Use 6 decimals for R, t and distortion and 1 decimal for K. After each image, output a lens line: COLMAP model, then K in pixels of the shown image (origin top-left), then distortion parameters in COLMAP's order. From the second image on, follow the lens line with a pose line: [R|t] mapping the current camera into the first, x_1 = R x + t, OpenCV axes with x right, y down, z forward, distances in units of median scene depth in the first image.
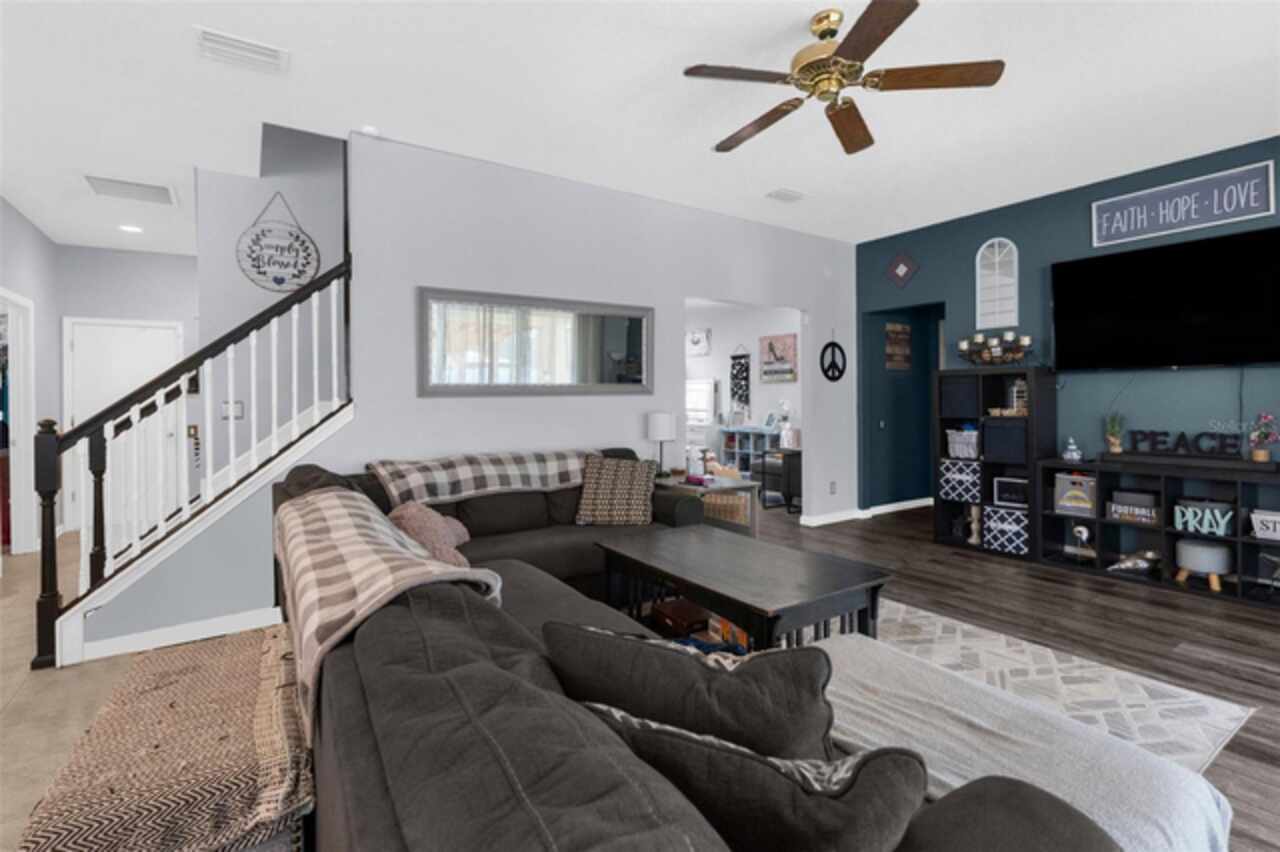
lens RADIAL K [[596.2, 0, 620.3], [0, 596.2, 398.7], [0, 0, 1]] dist [-0.004351, 0.000801]
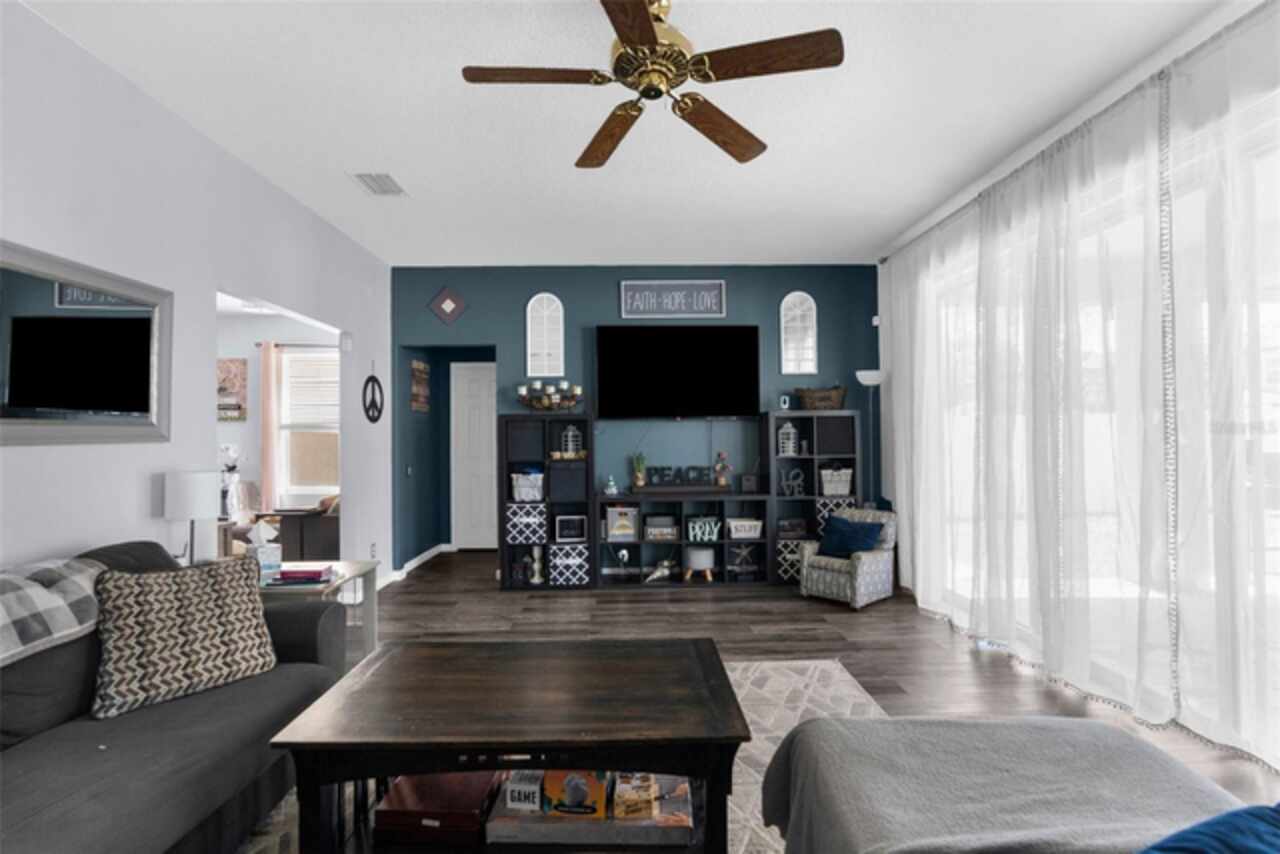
lens RADIAL K [[596.2, 0, 642.6], [0, 596.2, 422.1], [0, 0, 1]] dist [-0.004351, 0.000801]
pose [[0.518650, 0.019725, 0.854759, -0.216441], [0.004737, 0.999652, -0.025943, -0.008728], [-0.854974, 0.017504, 0.518376, 0.328211]]
